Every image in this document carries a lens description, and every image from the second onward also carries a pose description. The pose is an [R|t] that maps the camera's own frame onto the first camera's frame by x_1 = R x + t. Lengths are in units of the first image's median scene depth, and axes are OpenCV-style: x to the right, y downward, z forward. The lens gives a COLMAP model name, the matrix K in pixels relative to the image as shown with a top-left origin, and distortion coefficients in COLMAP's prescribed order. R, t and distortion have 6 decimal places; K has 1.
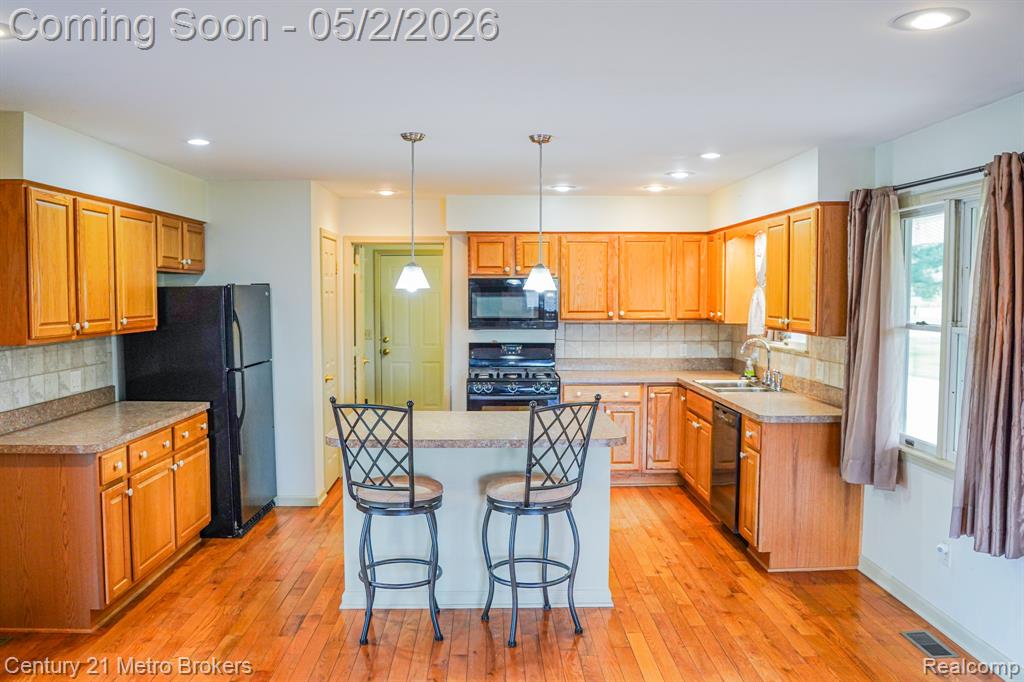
lens RADIAL K [[838.8, 0, 517.5], [0, 838.8, 344.3], [0, 0, 1]] dist [-0.098596, 0.035296]
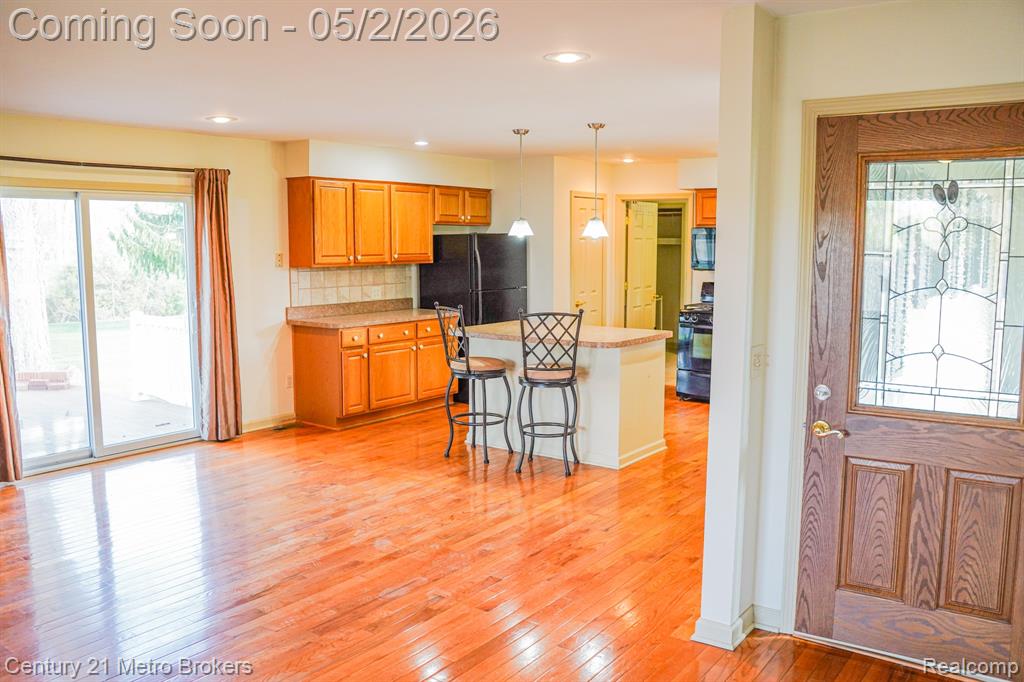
lens RADIAL K [[838.8, 0, 514.5], [0, 838.8, 341.6], [0, 0, 1]] dist [-0.098596, 0.035296]
pose [[0.788021, 0.073043, -0.611299, 0.898407], [-0.038520, 0.996841, 0.069455, 0.020068], [0.614442, -0.031185, 0.788346, -0.200120]]
